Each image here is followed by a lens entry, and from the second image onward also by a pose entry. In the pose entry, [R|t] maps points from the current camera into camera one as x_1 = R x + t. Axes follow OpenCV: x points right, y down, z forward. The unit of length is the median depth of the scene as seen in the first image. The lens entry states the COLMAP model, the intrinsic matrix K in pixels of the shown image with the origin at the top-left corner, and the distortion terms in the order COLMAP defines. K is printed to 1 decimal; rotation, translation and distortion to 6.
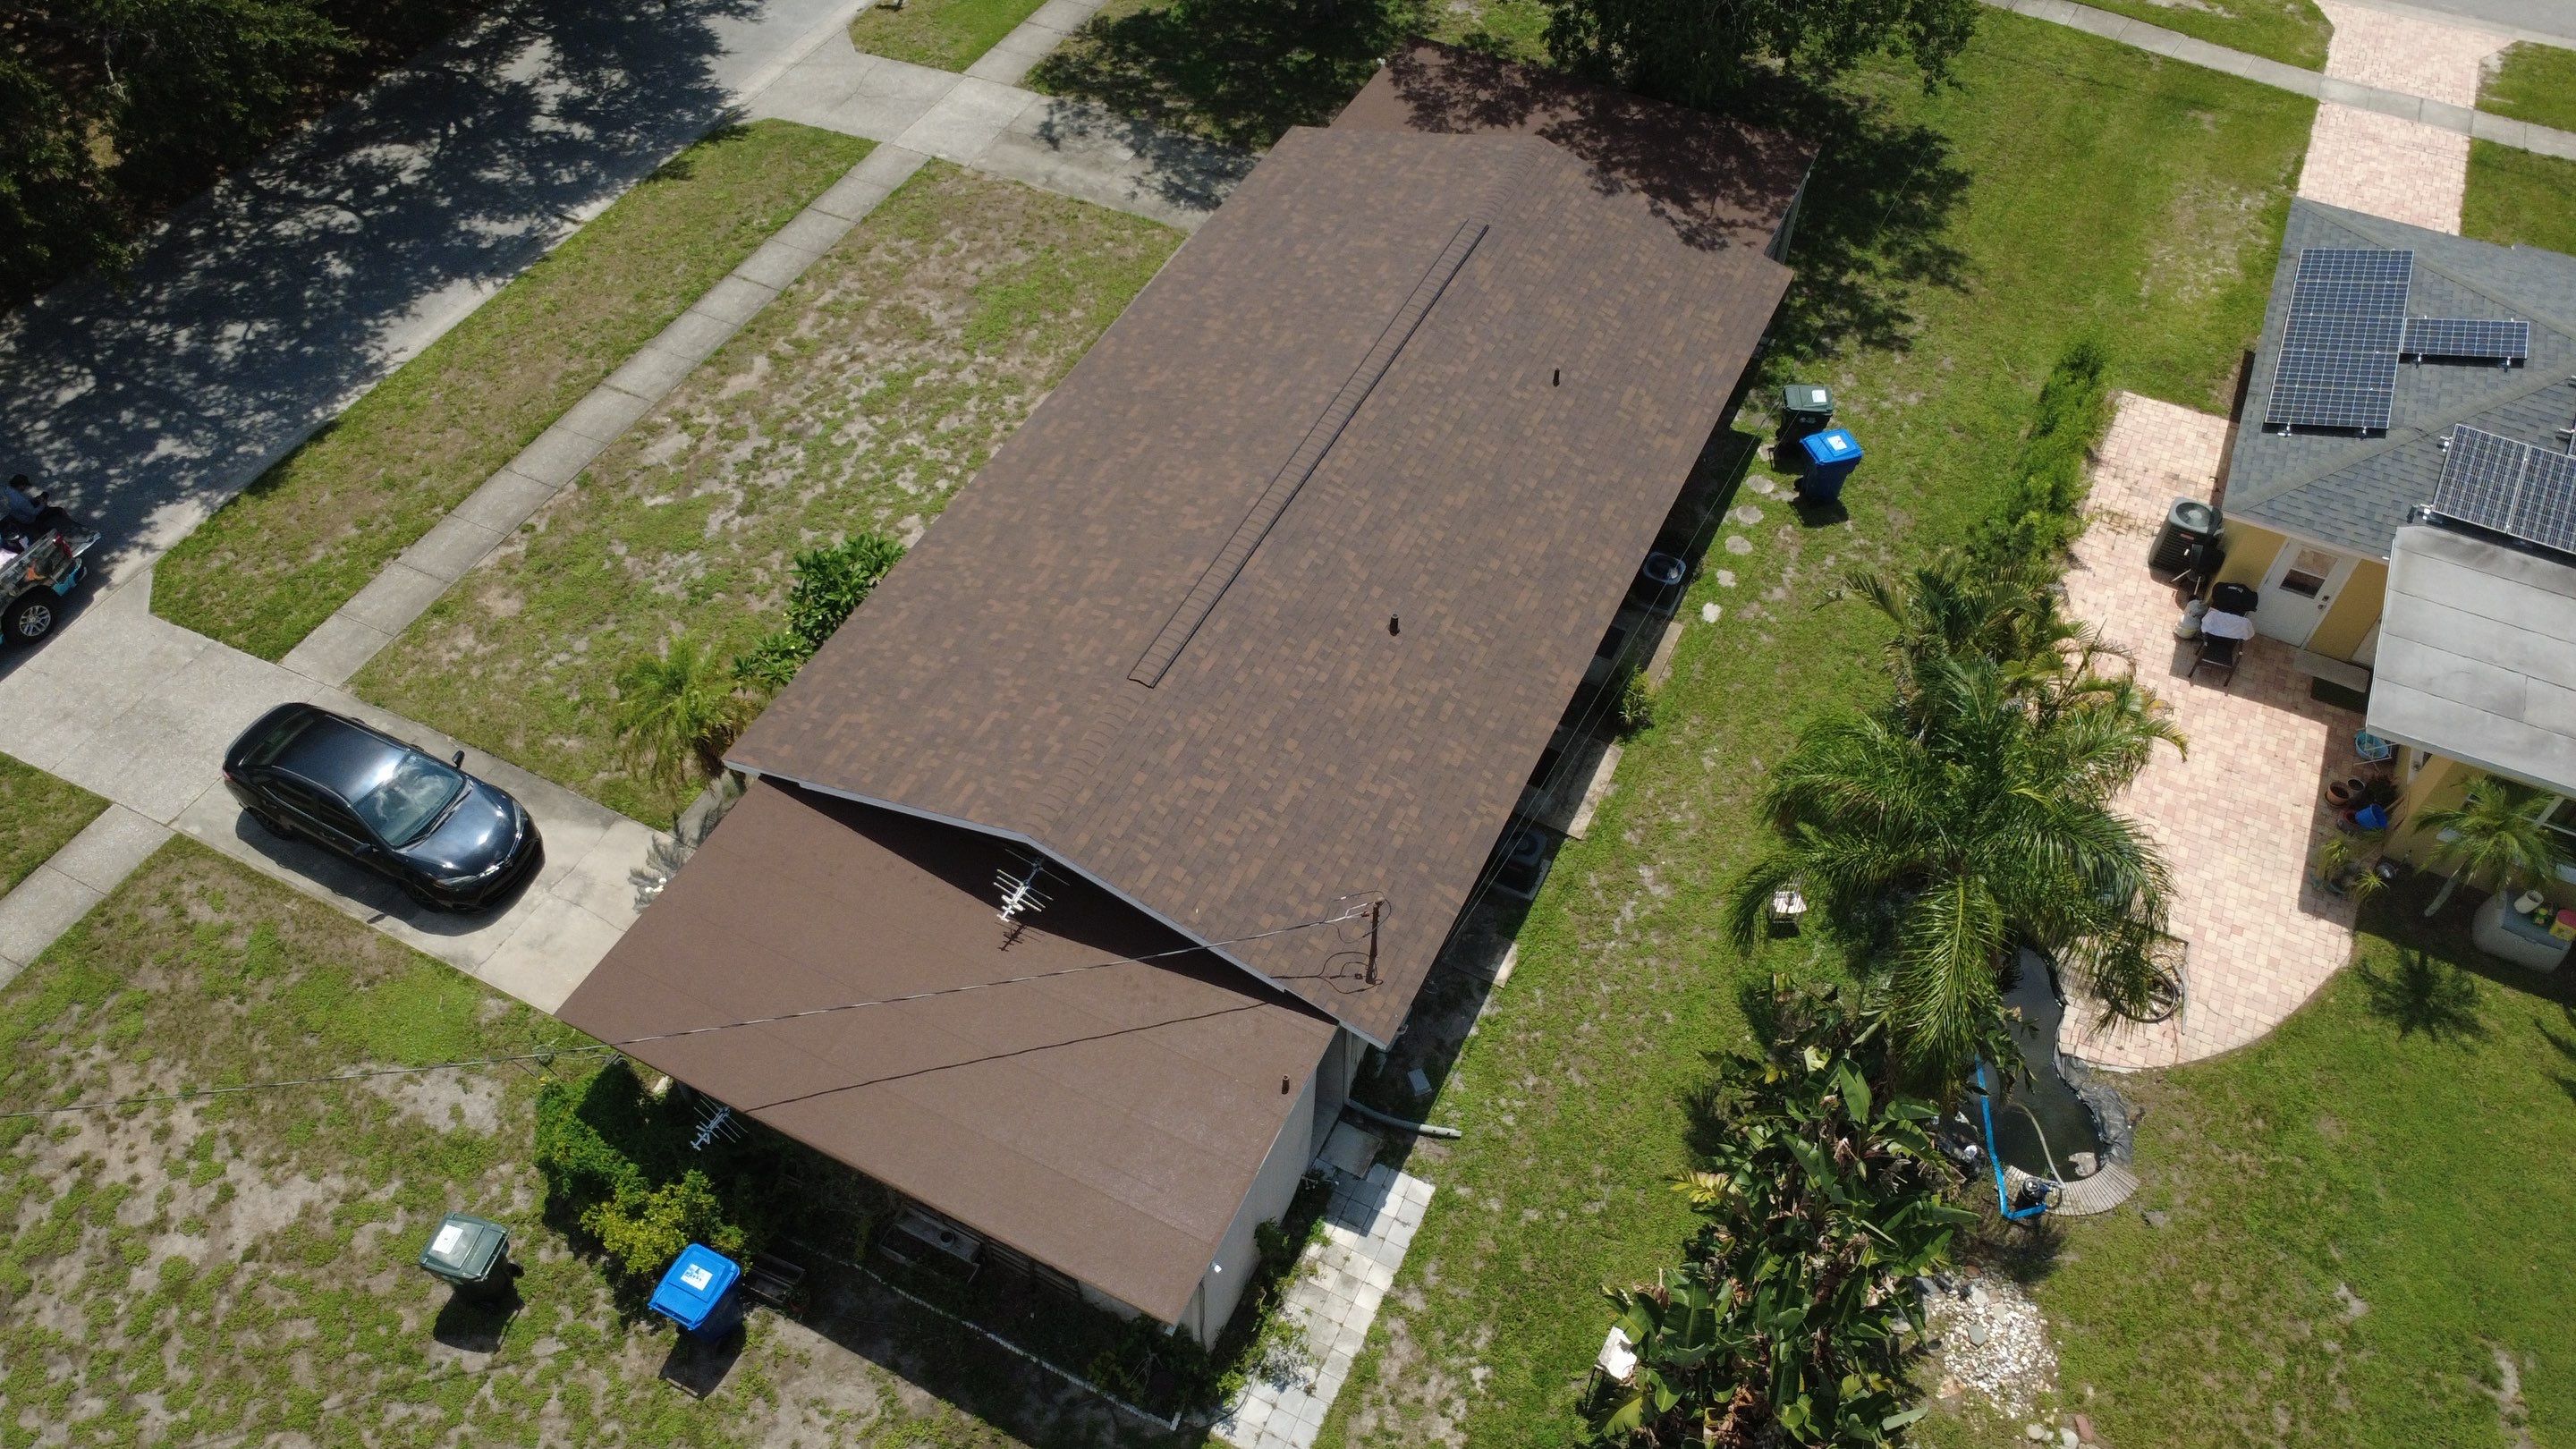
lens RADIAL K [[1874.8, 0, 1281.7], [0, 1874.8, 723.5], [0, 0, 1]] dist [-0.001234, 0.003664]
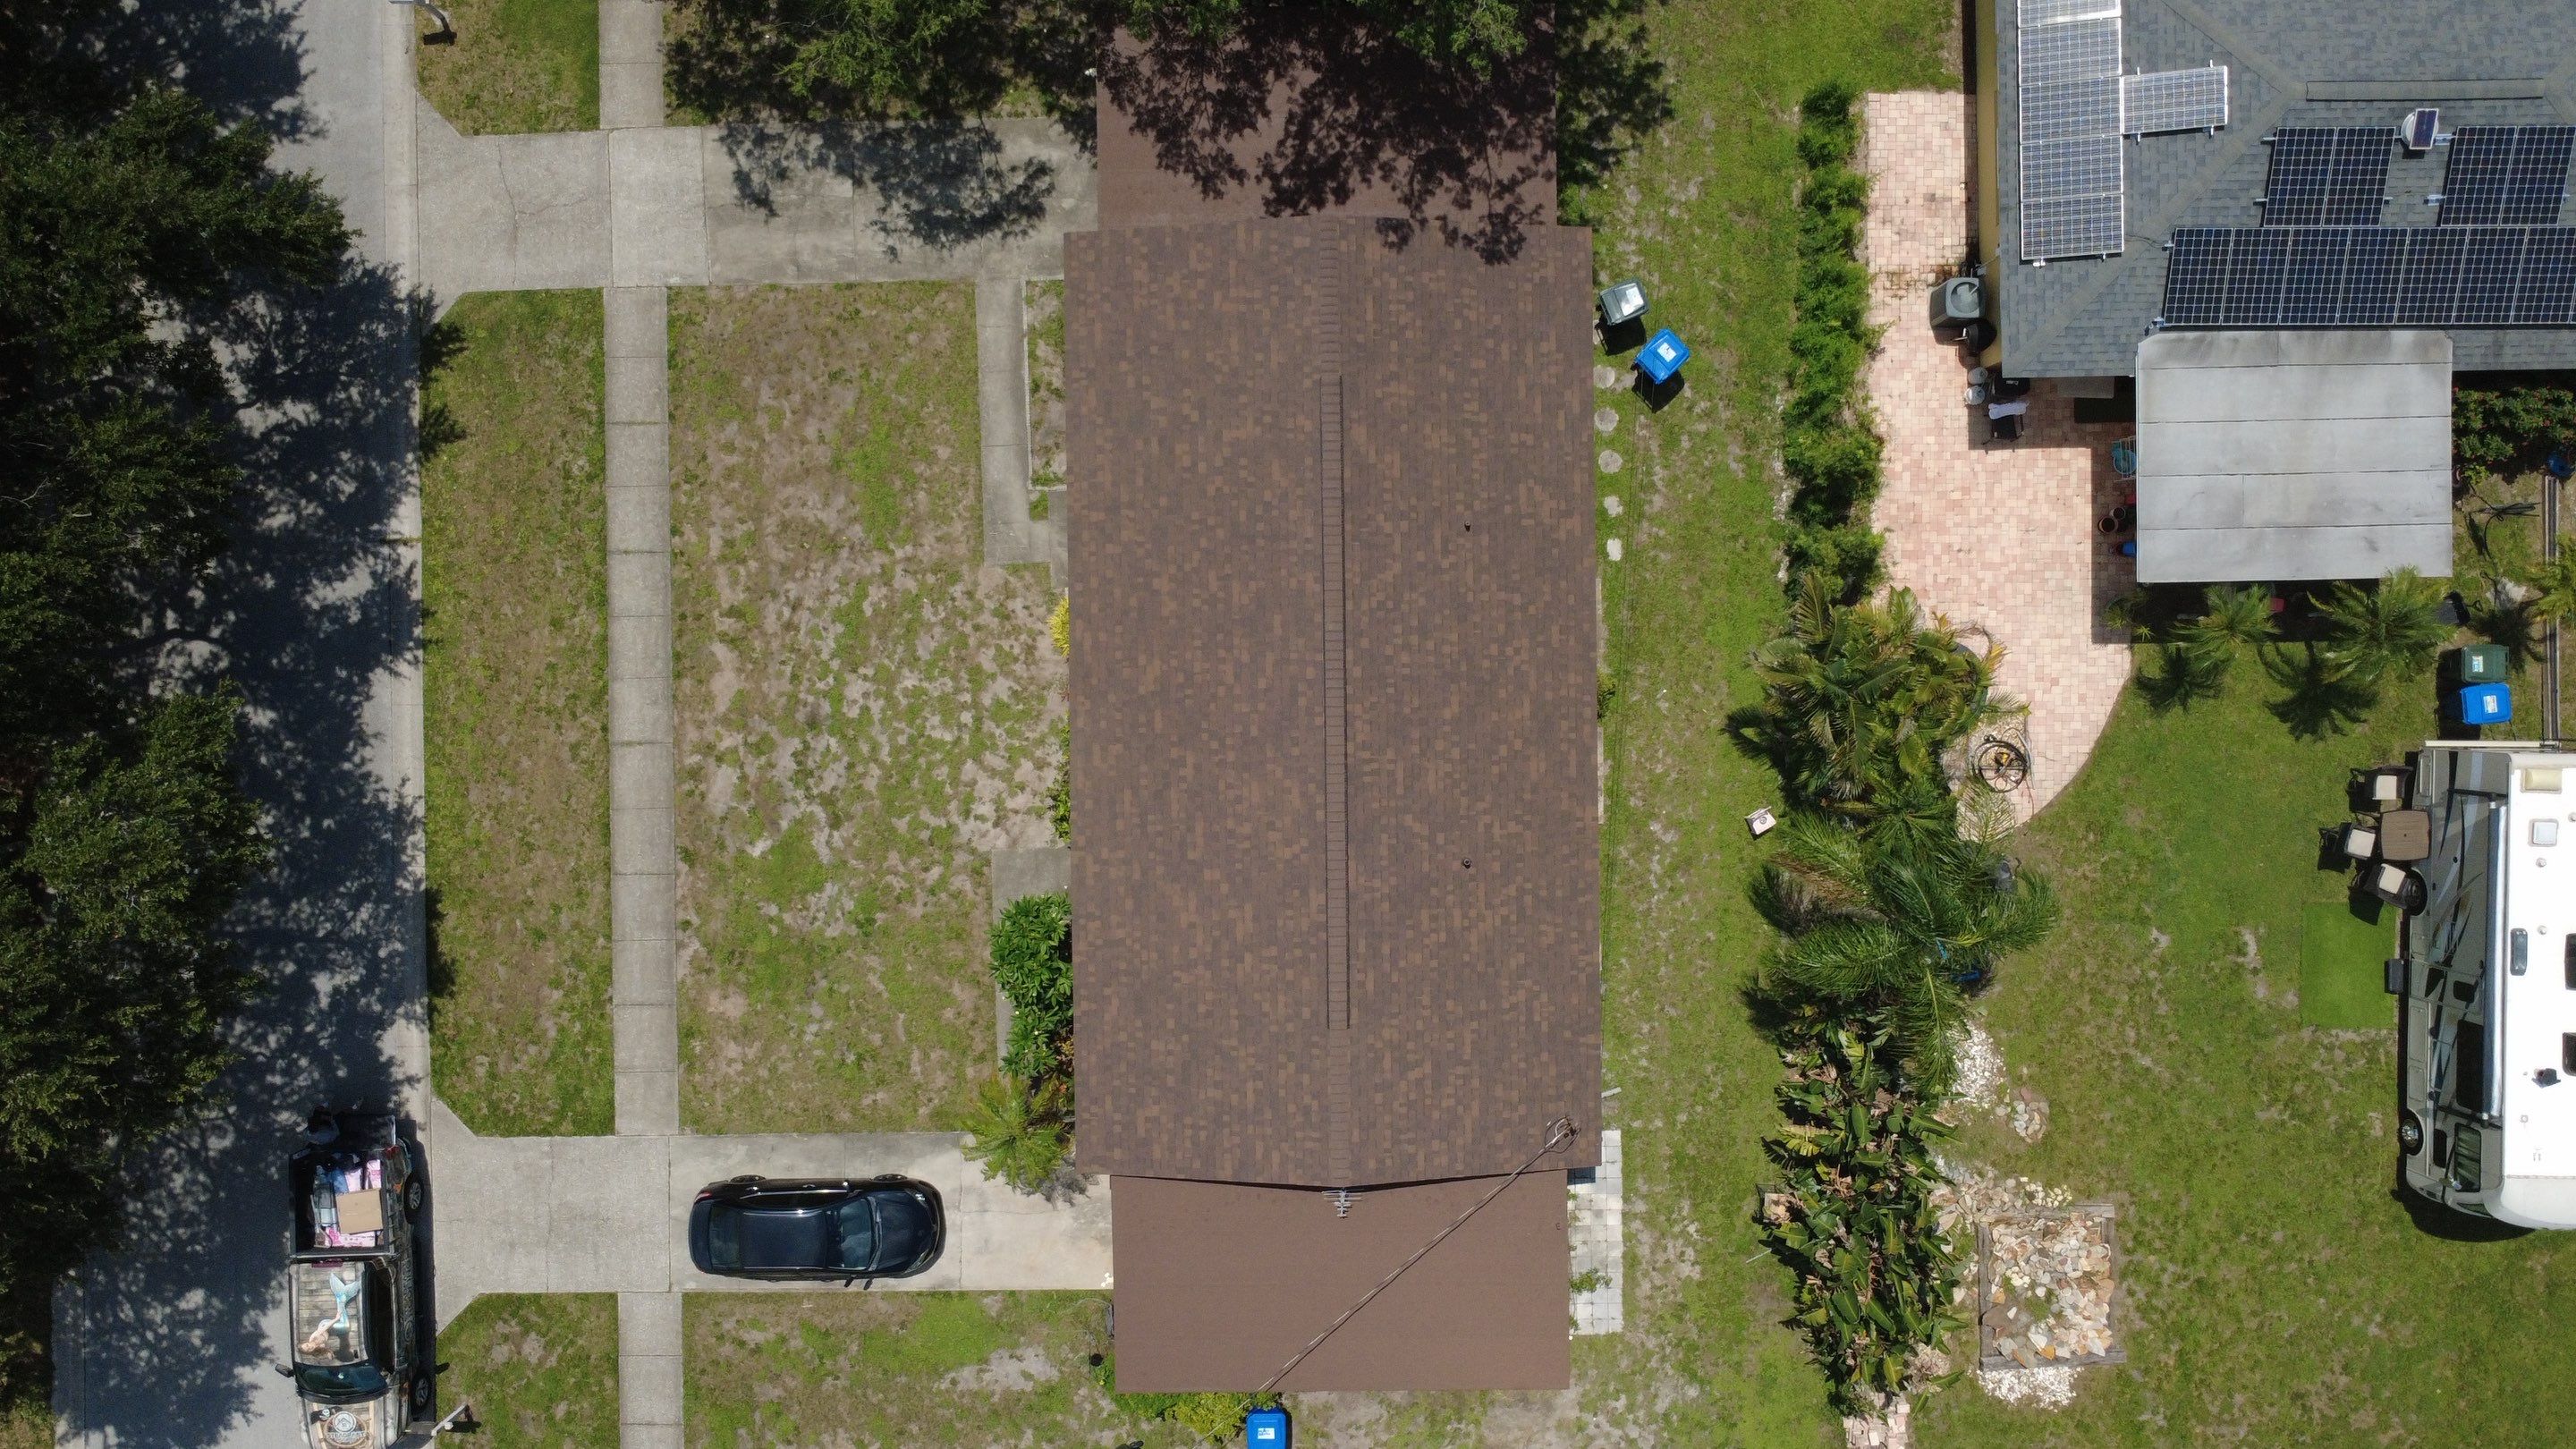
lens RADIAL K [[1874.8, 0, 1282.4], [0, 1874.8, 724.8], [0, 0, 1]] dist [-0.001234, 0.003664]
pose [[0.891413, -0.452653, -0.022087, 0.015004], [0.352290, 0.661462, 0.662087, -0.881788], [-0.285086, -0.597974, 0.749101, 0.094303]]
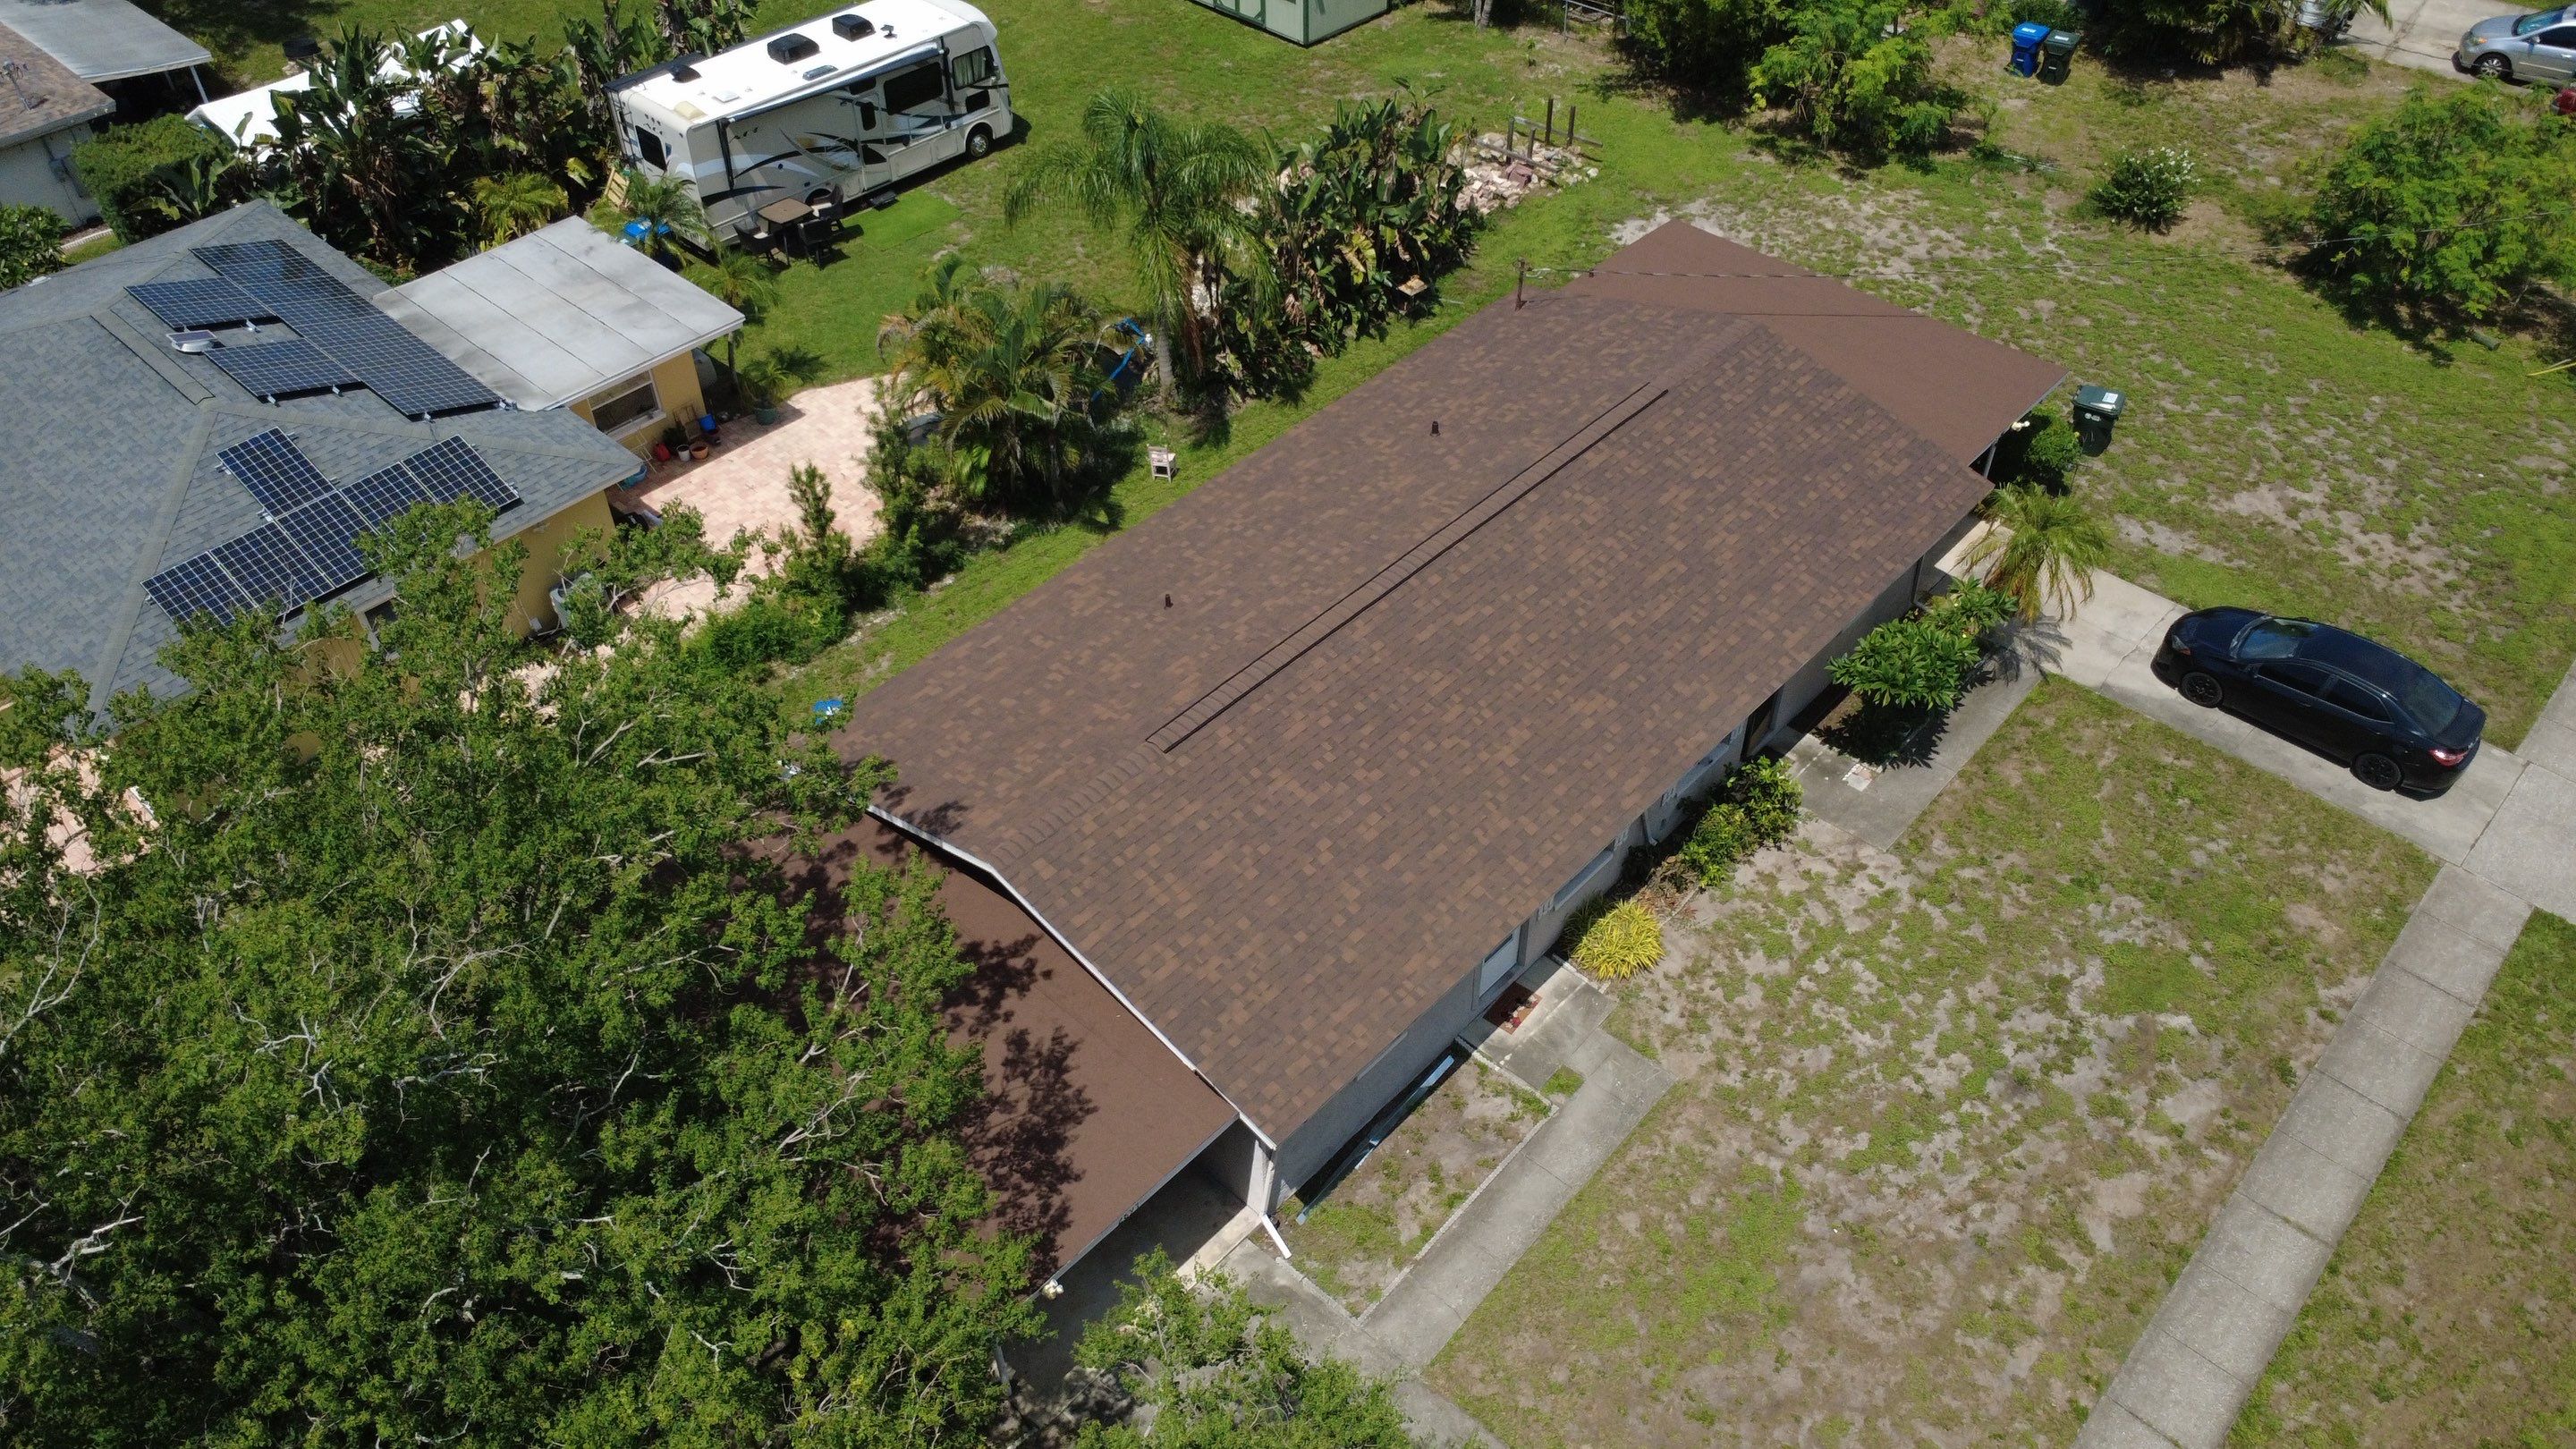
lens RADIAL K [[1874.8, 0, 1286.8], [0, 1874.8, 723.9], [0, 0, 1]] dist [-0.001234, 0.003664]
pose [[-0.959087, -0.199567, 0.200812, -0.108385], [0.208868, -0.019946, 0.977740, -1.064189], [-0.191119, 0.979681, 0.060813, 0.965032]]
